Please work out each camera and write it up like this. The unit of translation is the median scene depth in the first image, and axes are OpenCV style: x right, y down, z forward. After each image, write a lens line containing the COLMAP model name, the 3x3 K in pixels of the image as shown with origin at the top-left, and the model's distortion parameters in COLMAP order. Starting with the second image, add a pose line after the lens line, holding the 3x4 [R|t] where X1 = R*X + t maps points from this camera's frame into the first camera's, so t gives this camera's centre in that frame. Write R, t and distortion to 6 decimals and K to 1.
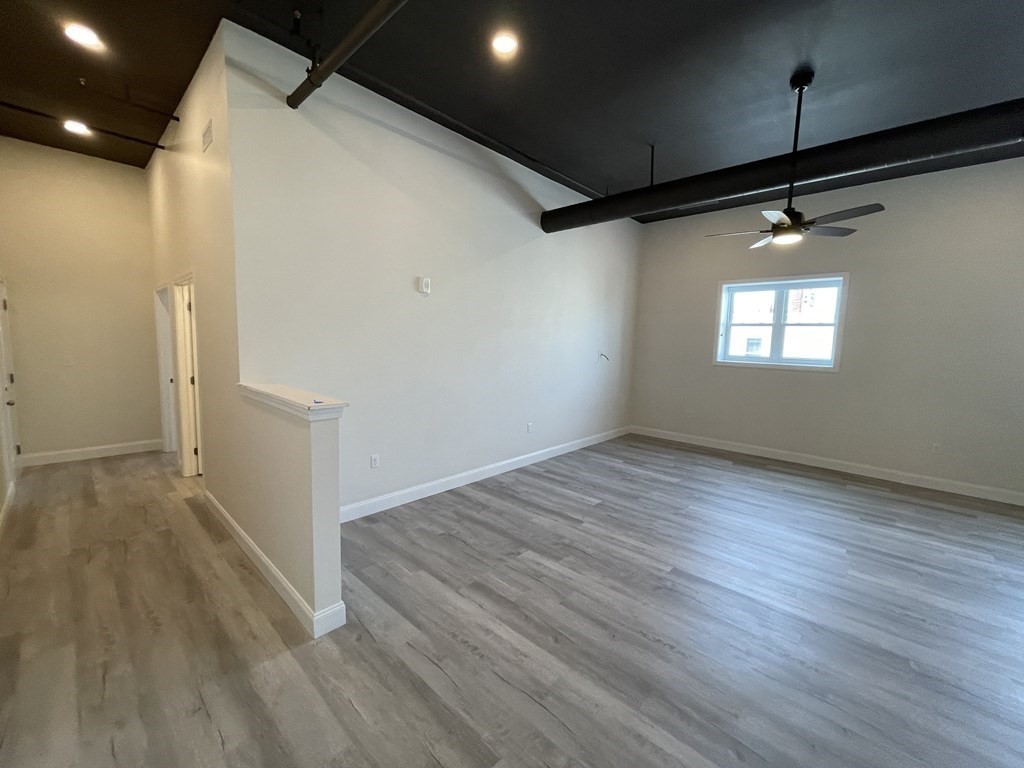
lens RADIAL K [[414.5, 0, 509.3], [0, 414.5, 380.0], [0, 0, 1]] dist [-0.003134, 0.000592]
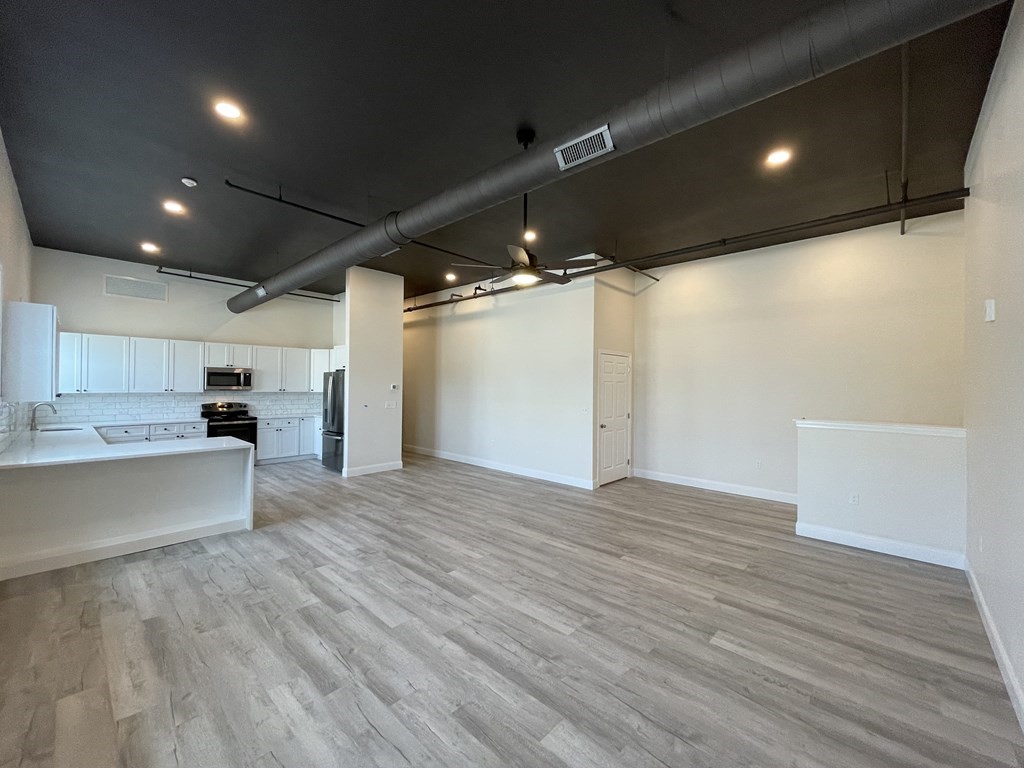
lens RADIAL K [[414.5, 0, 508.9], [0, 414.5, 381.6], [0, 0, 1]] dist [-0.003134, 0.000592]
pose [[-0.999197, -0.039627, 0.005931, 0.492265], [-0.038941, 0.995251, 0.089216, -0.124829], [-0.009438, 0.088914, -0.995995, 1.459378]]
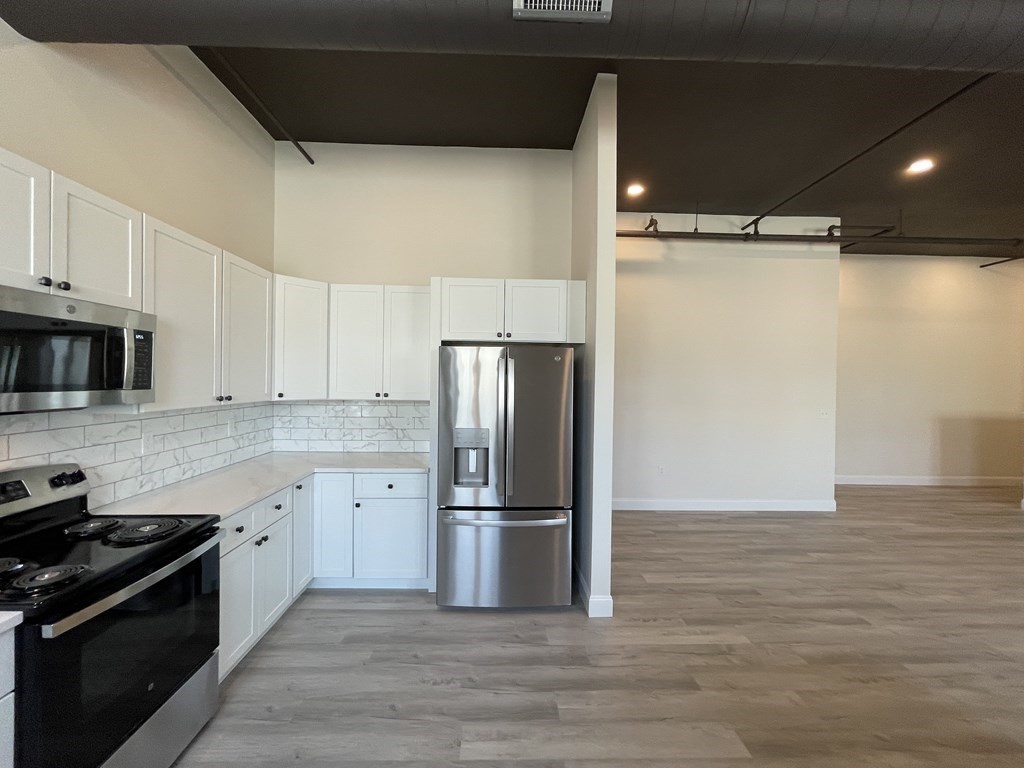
lens RADIAL K [[414.5, 0, 509.7], [0, 414.5, 382.4], [0, 0, 1]] dist [-0.003134, 0.000592]
pose [[-0.710499, -0.033143, -0.702917, 1.629095], [-0.104653, 0.992759, 0.058972, 0.027021], [0.695873, 0.115462, -0.708823, 0.256885]]
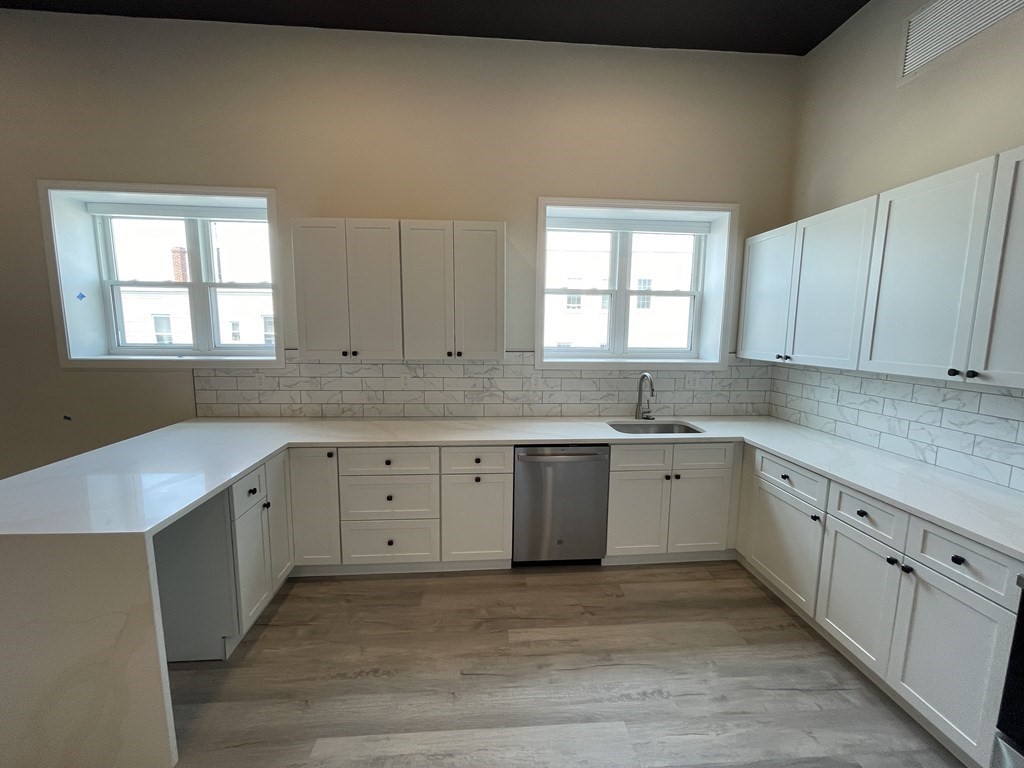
lens RADIAL K [[414.5, 0, 509.6], [0, 414.5, 382.3], [0, 0, 1]] dist [-0.003134, 0.000592]
pose [[0.683357, -0.115223, 0.720935, 1.225074], [0.080533, 0.993338, 0.082425, 0.040373], [-0.725629, 0.001733, 0.688084, -0.042268]]
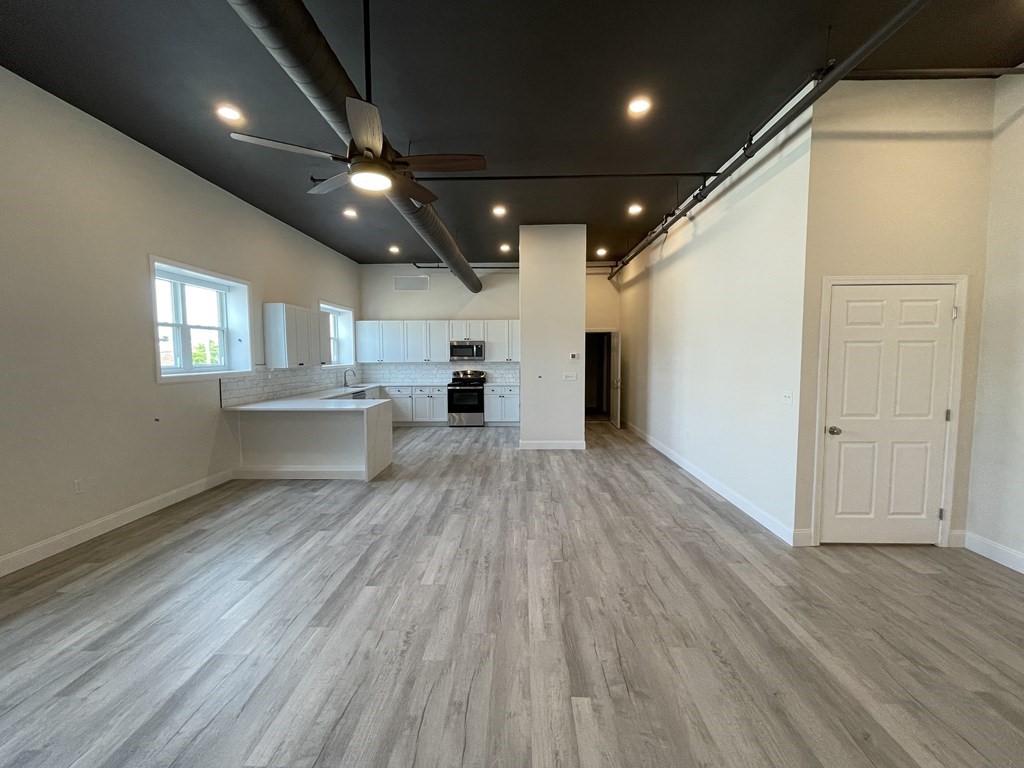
lens RADIAL K [[414.5, 0, 510.9], [0, 414.5, 381.4], [0, 0, 1]] dist [-0.003134, 0.000592]
pose [[-0.661089, -0.076433, 0.746404, 0.013547], [0.058656, 0.986488, 0.152970, -0.084512], [-0.748011, 0.144908, -0.647674, 0.924624]]
